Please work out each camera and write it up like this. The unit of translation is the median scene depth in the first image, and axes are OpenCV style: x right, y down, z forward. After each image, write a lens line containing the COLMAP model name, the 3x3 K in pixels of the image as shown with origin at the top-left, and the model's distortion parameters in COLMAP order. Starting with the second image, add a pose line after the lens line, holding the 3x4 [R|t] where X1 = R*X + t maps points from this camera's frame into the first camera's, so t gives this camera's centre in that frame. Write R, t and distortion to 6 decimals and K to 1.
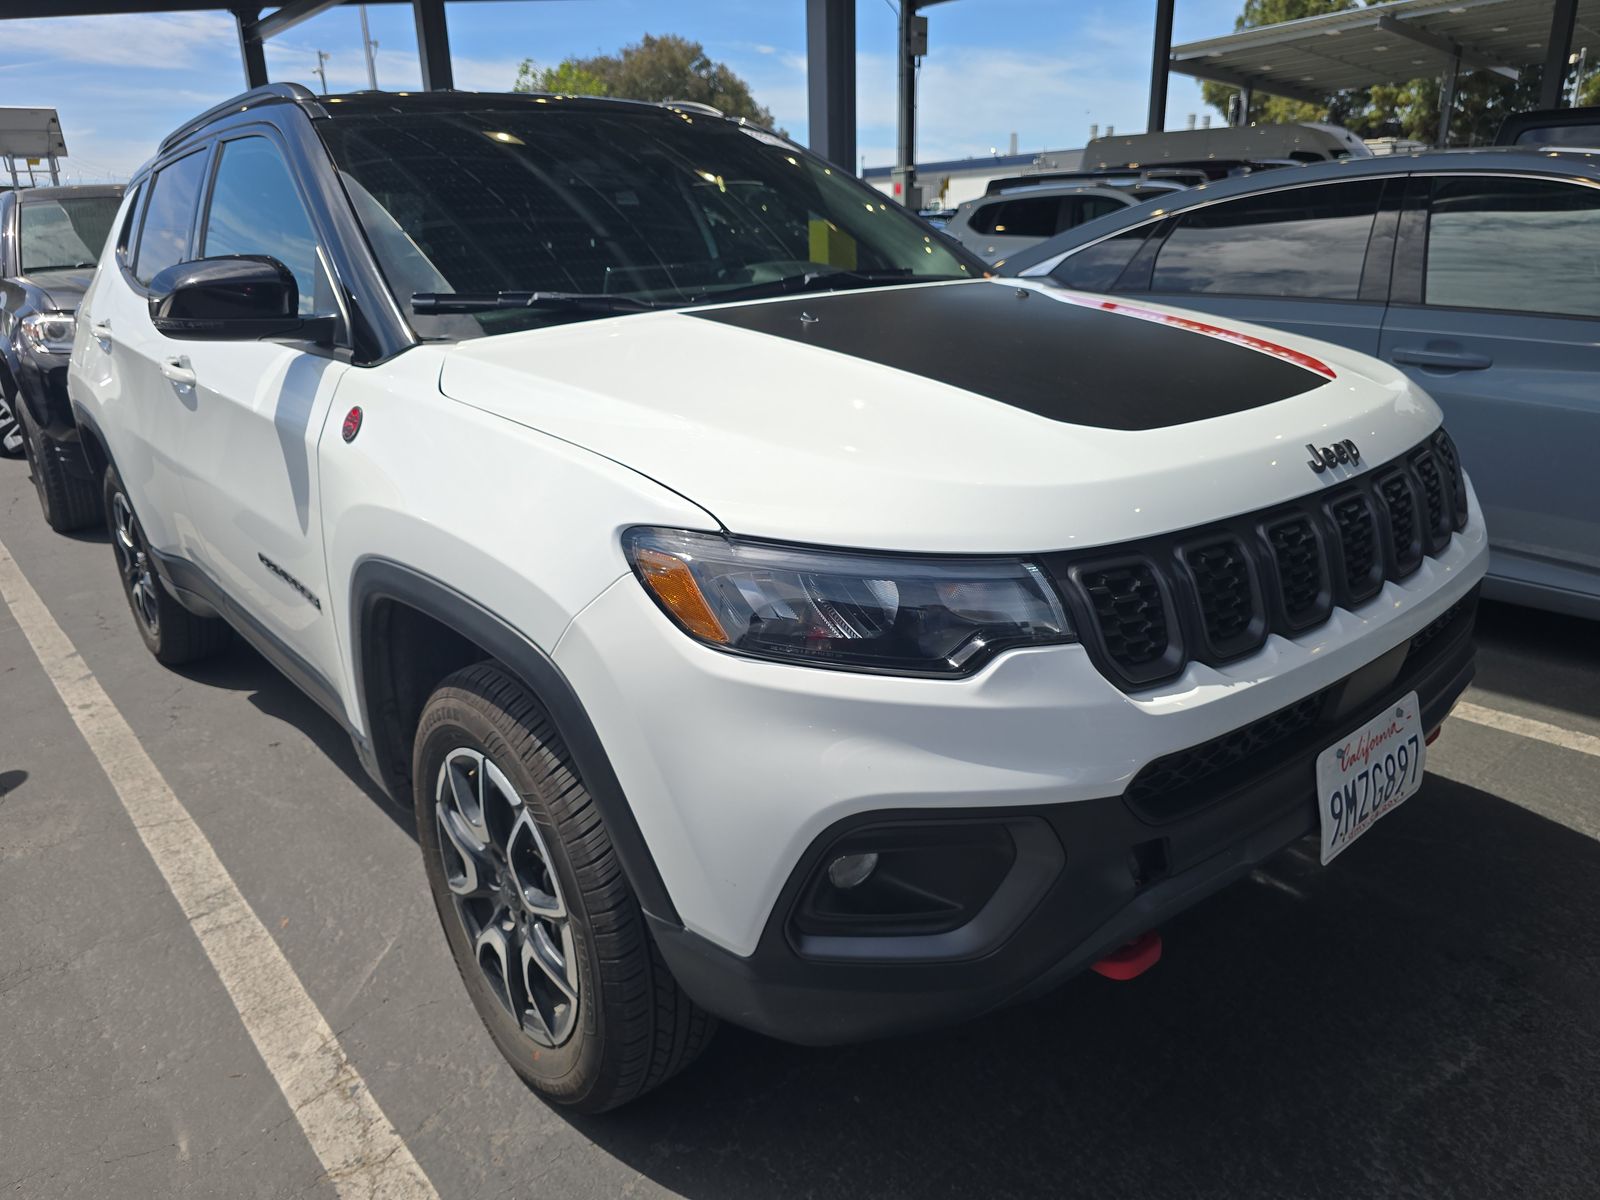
lens RADIAL K [[1093.2, 0, 794.9], [0, 1093.2, 600.6], [0, 0, 1]] dist [0.038586, -0.036830]
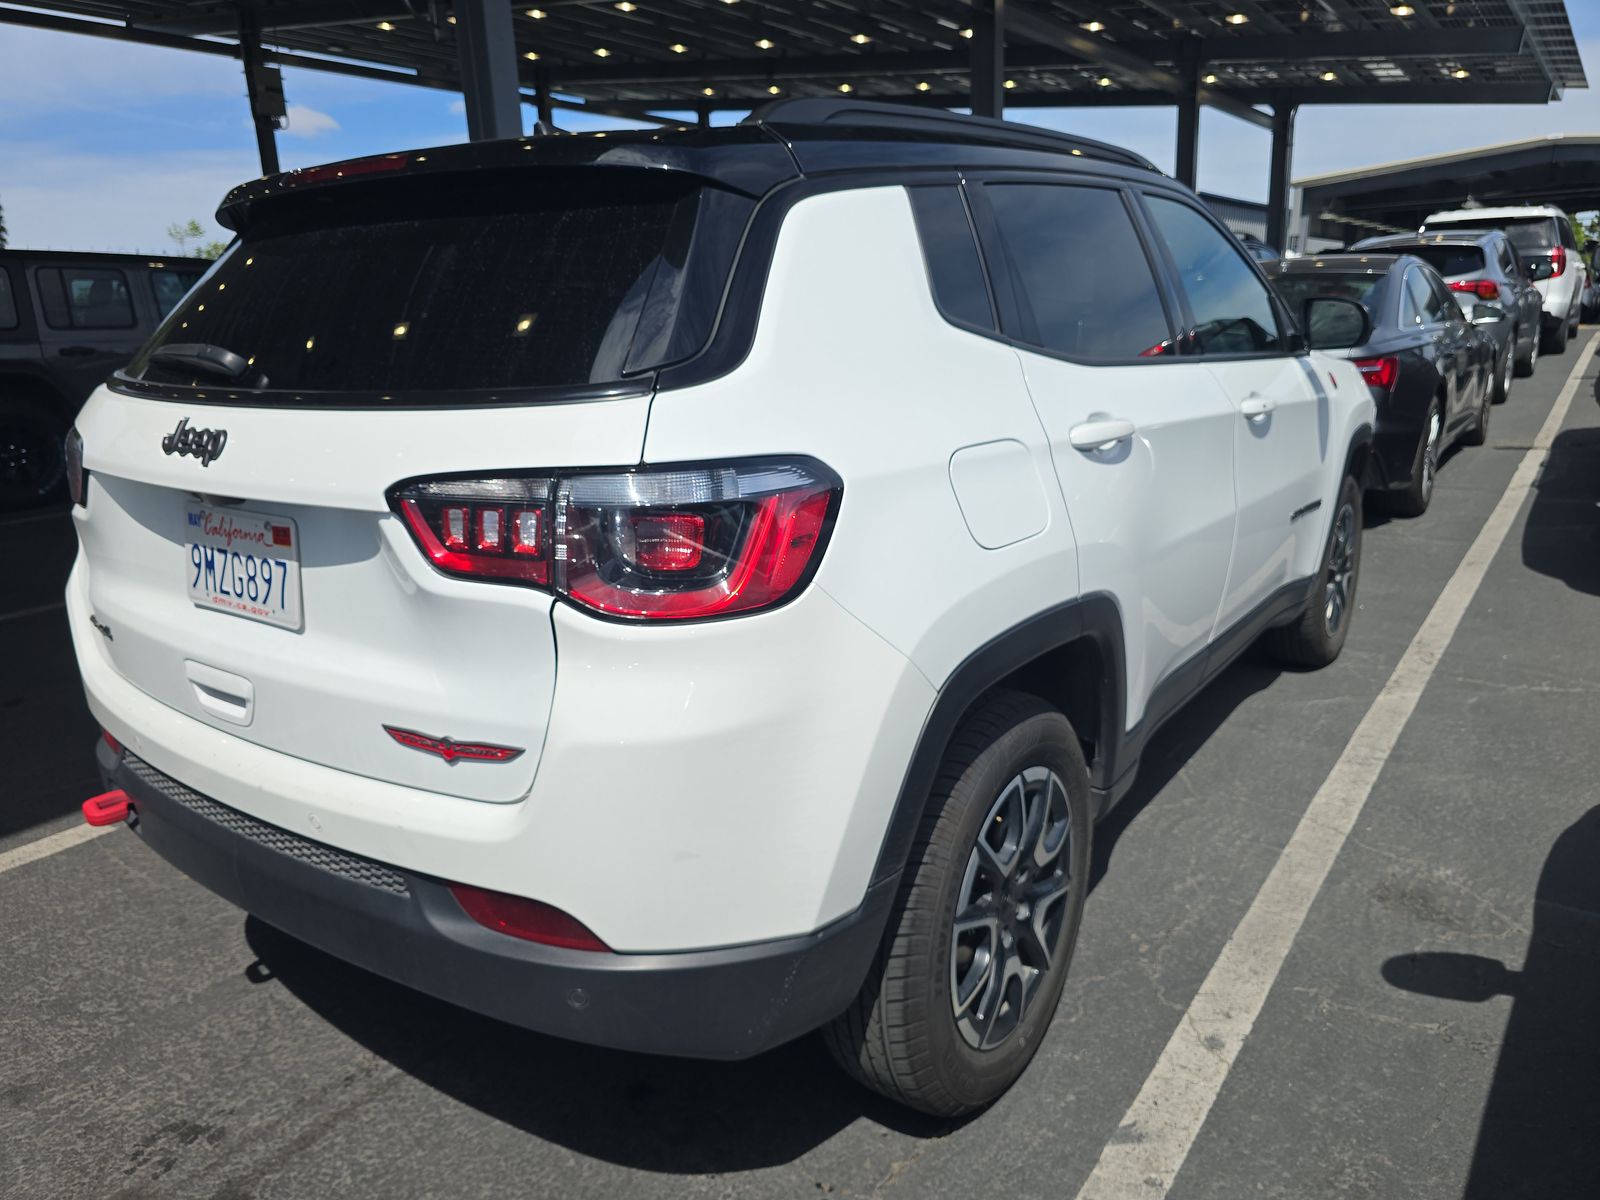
lens RADIAL K [[1093.2, 0, 794.9], [0, 1093.2, 600.6], [0, 0, 1]] dist [0.038586, -0.036830]
pose [[-0.237358, -0.206252, 0.949274, -1.357444], [0.339338, 0.898036, 0.279967, -0.438238], [-0.910226, 0.388577, -0.143167, 1.478601]]
